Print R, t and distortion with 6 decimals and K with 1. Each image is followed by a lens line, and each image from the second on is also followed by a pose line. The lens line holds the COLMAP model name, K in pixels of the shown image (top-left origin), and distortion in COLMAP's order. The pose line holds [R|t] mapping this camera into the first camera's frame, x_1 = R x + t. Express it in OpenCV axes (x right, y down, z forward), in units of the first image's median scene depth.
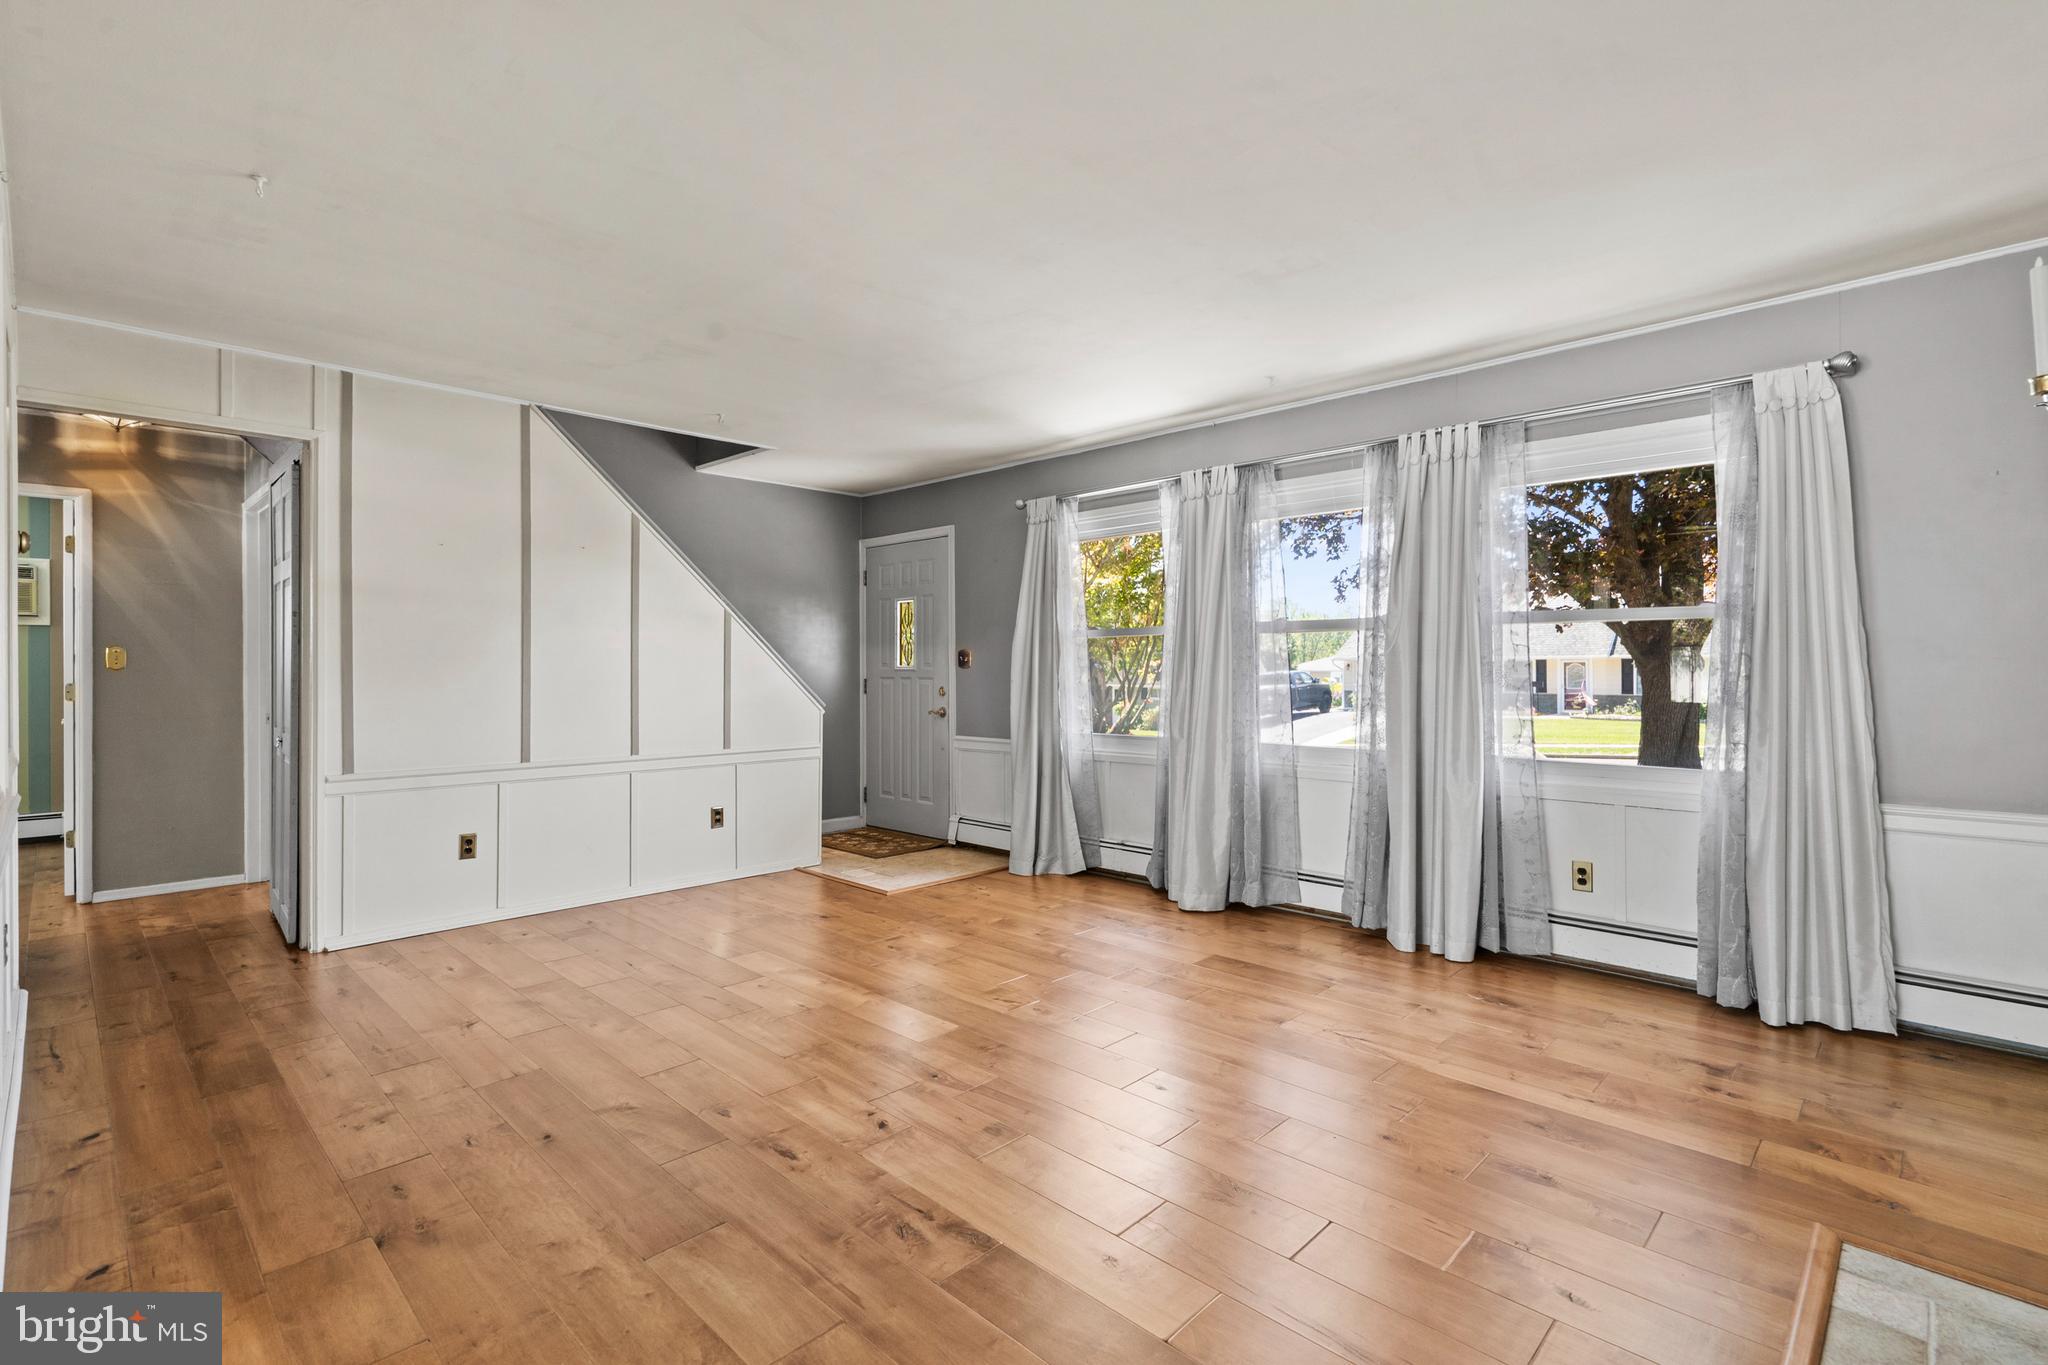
lens RADIAL K [[939.2, 0, 1020.6], [0, 939.2, 672.8], [0, 0, 1]] dist [0.000287, 0.000950]
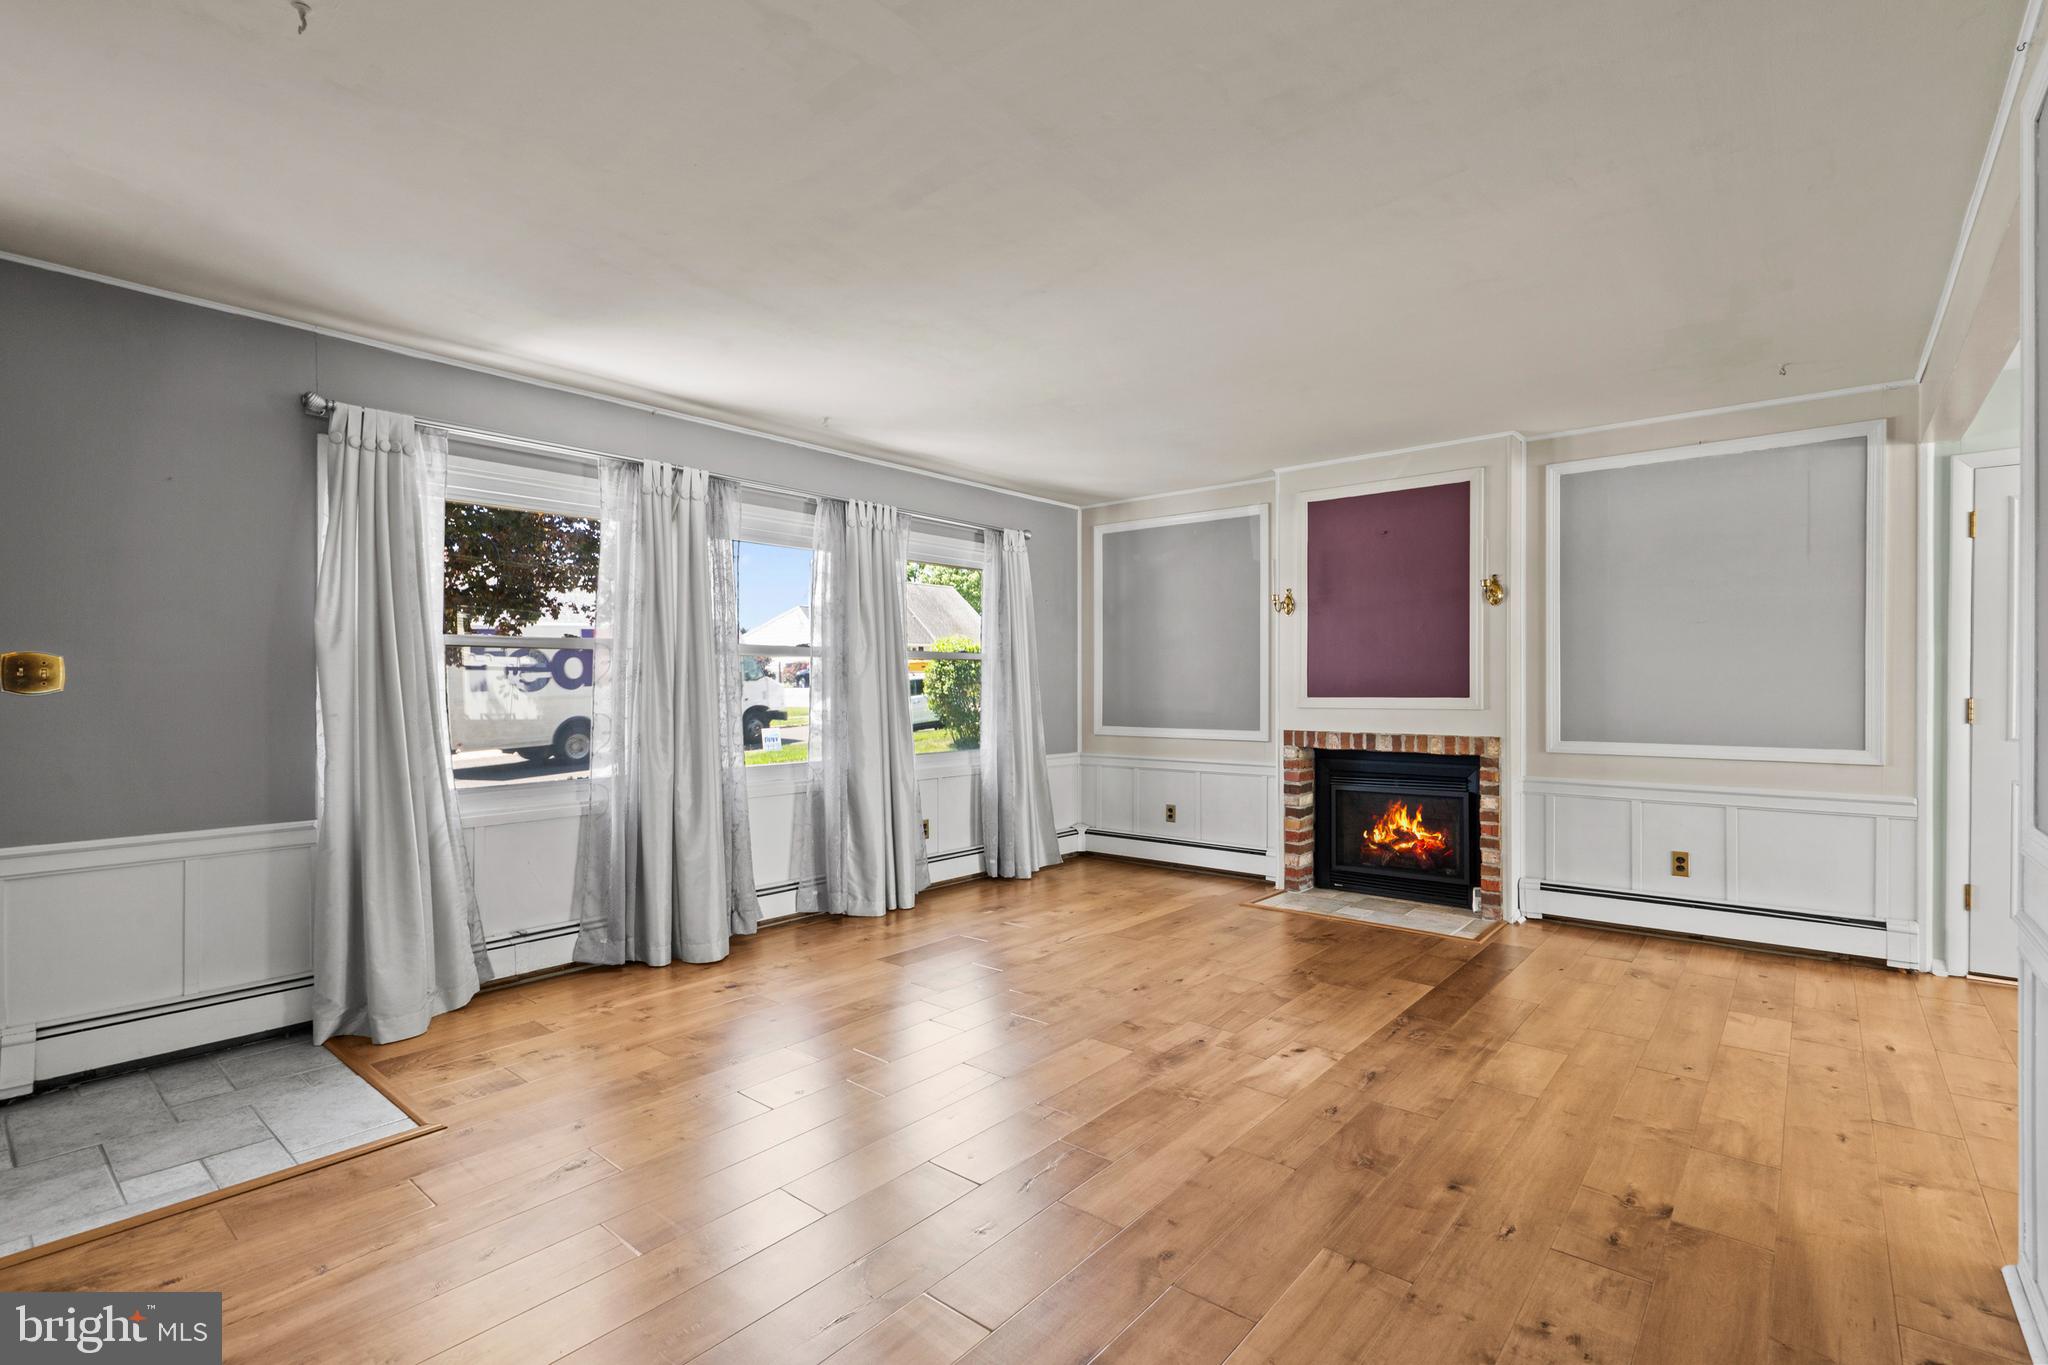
lens RADIAL K [[957.6, 0, 988.6], [0, 957.6, 689.7], [0, 0, 1]] dist [-0.001005, 0.000355]
pose [[-0.058069, 0.001106, 0.998312, -0.973983], [0.010007, 0.999950, -0.000526, -0.003214], [-0.998262, 0.009959, -0.058077, 1.030767]]
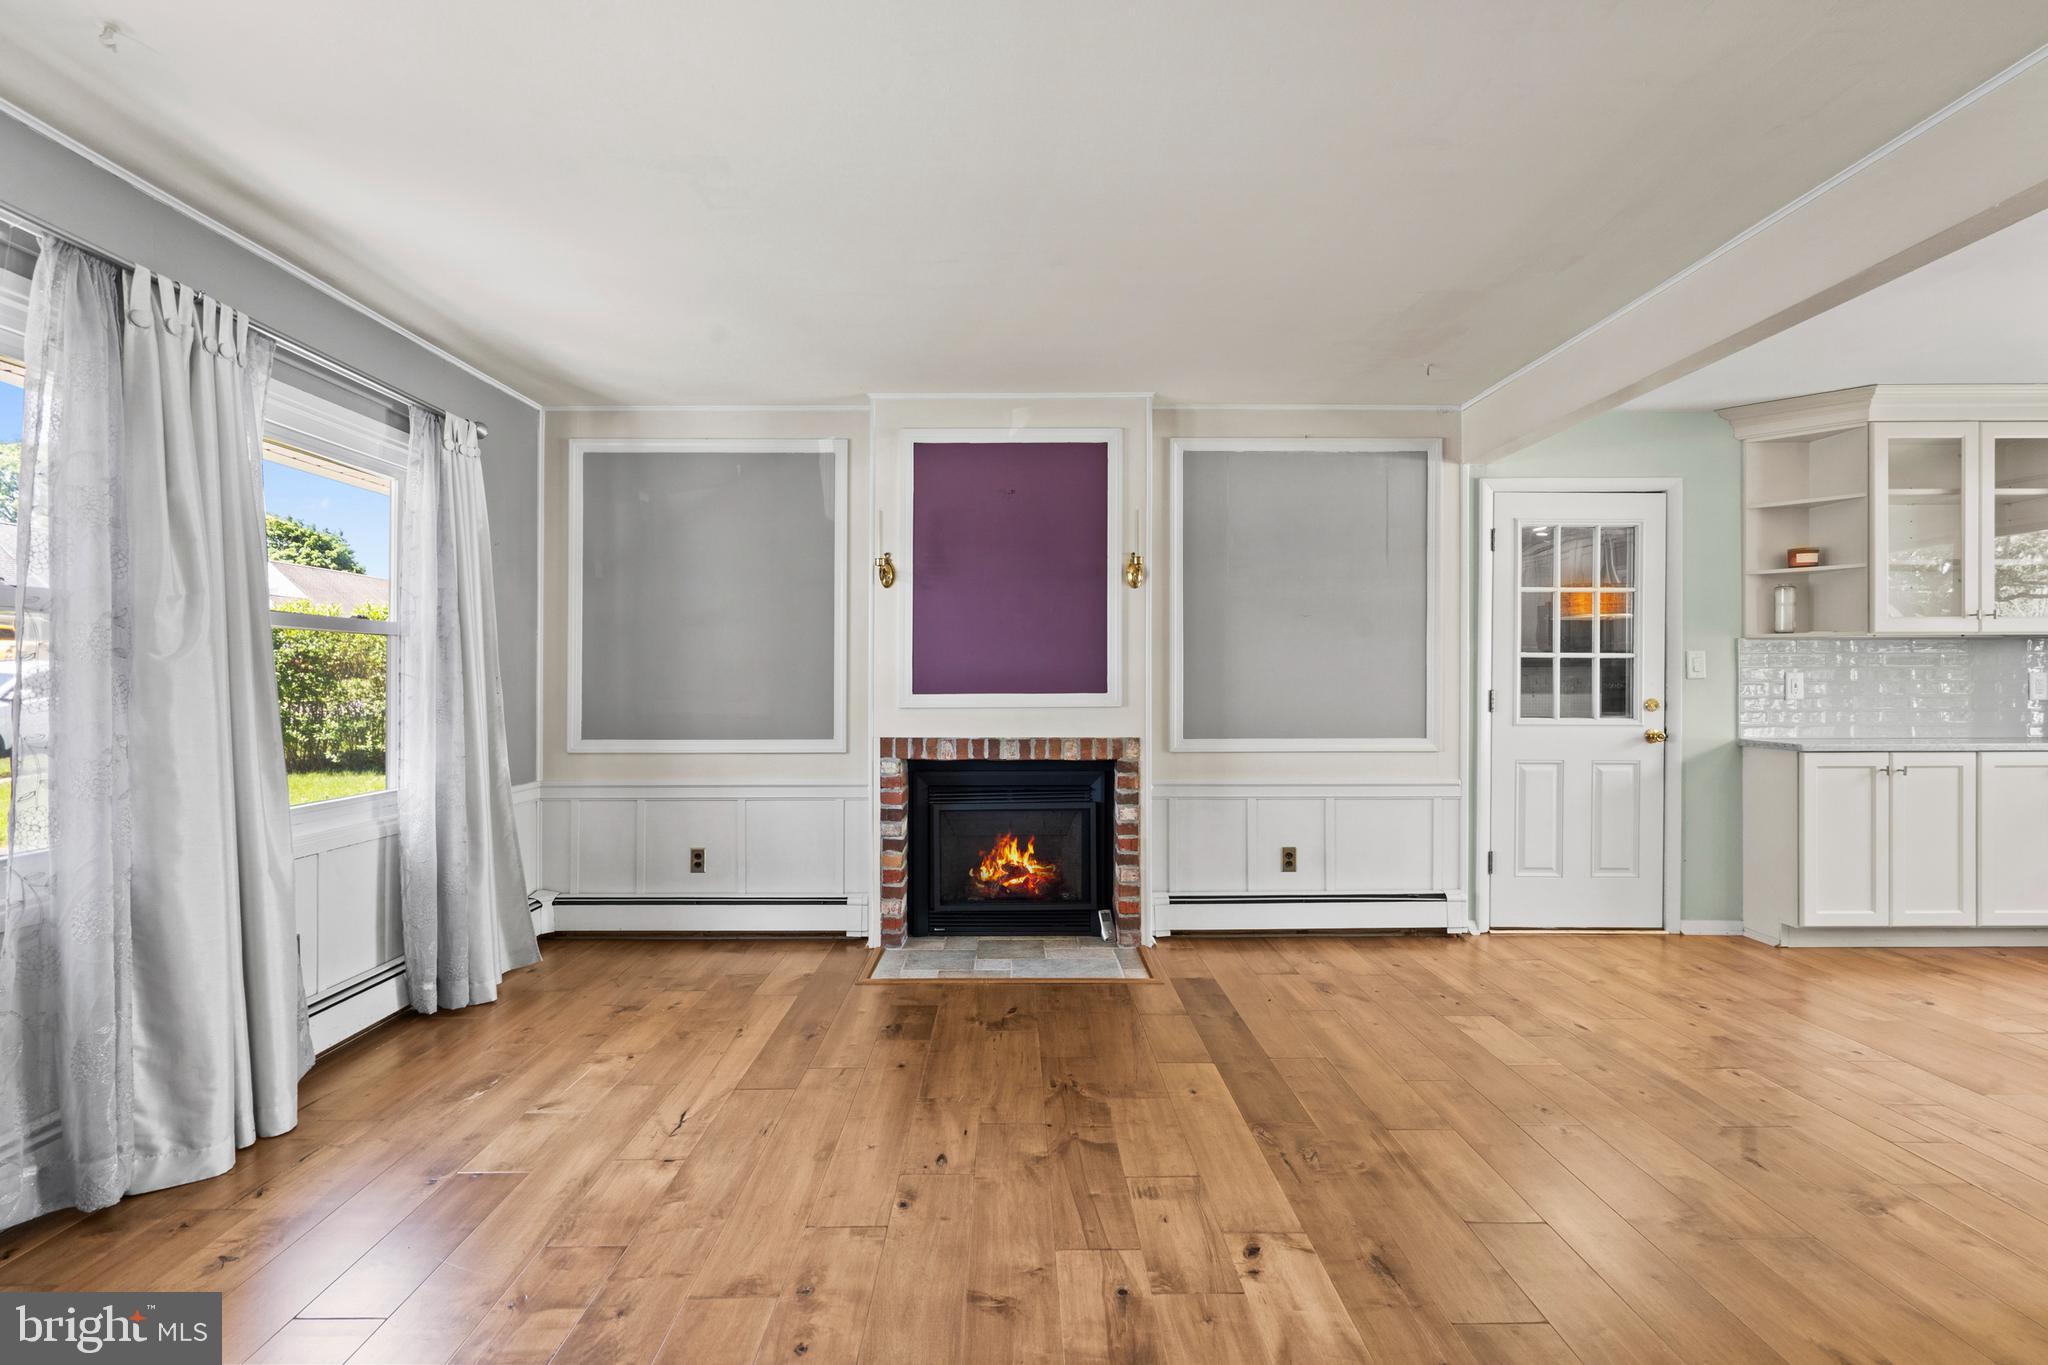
lens RADIAL K [[975.6, 0, 1014.9], [0, 975.6, 676.5], [0, 0, 1]] dist [-0.013208, 0.011565]
pose [[-0.706304, 0.007582, 0.707868, -0.413220], [0.010969, 0.999940, 0.000234, -0.007760], [-0.707824, 0.007930, -0.706345, 1.197925]]
